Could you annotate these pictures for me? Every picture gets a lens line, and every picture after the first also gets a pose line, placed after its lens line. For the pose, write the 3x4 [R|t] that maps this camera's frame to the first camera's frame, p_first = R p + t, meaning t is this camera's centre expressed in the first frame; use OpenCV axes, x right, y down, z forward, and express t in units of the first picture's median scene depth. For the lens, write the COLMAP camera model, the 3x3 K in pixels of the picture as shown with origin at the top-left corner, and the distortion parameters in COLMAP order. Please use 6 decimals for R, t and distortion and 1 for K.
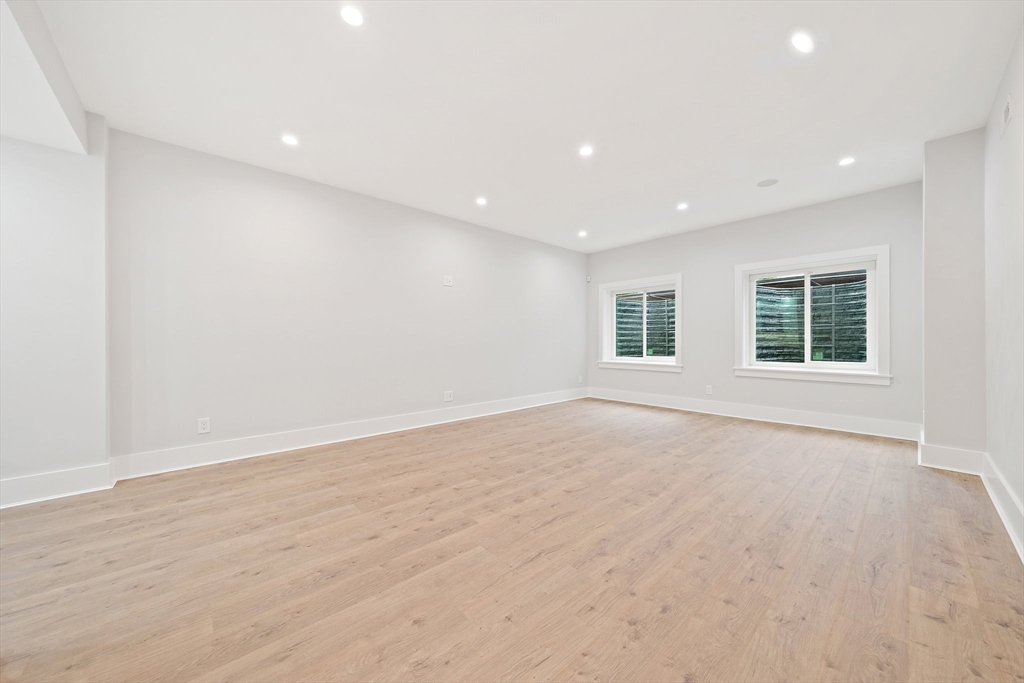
lens RADIAL K [[355.9, 0, 511.3], [0, 355.9, 342.0], [0, 0, 1]] dist [-0.005283, 0.000079]
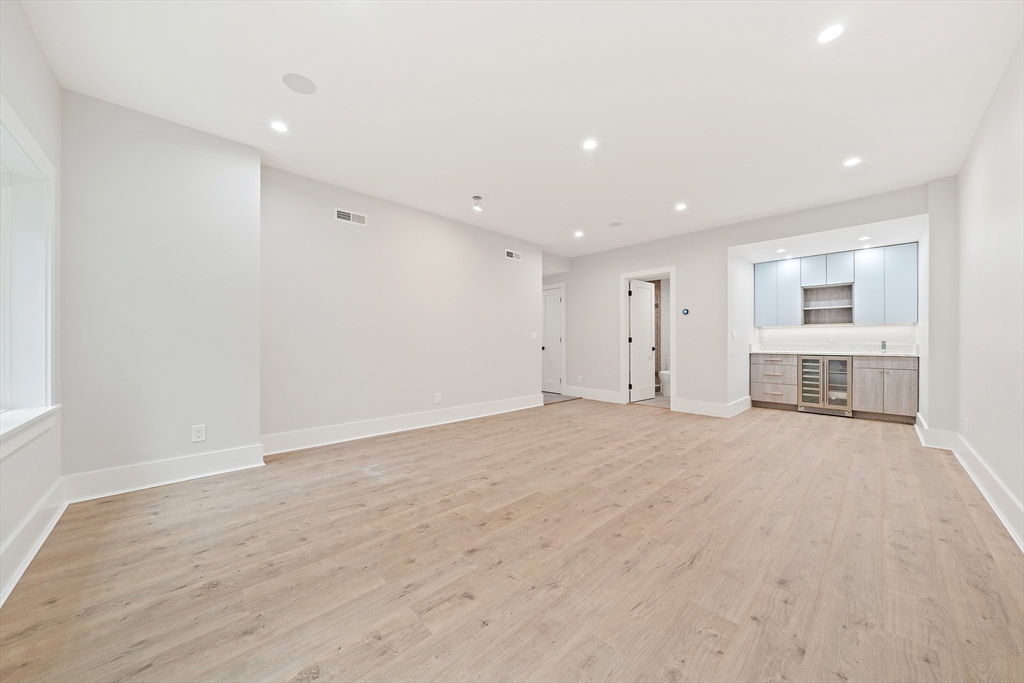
lens RADIAL K [[355.9, 0, 512.2], [0, 355.9, 343.2], [0, 0, 1]] dist [-0.005283, 0.000079]
pose [[-0.999087, 0.003085, -0.042603, 0.486328], [0.002868, 0.999983, 0.005133, -0.004654], [0.042618, 0.005006, -0.999079, 2.049421]]
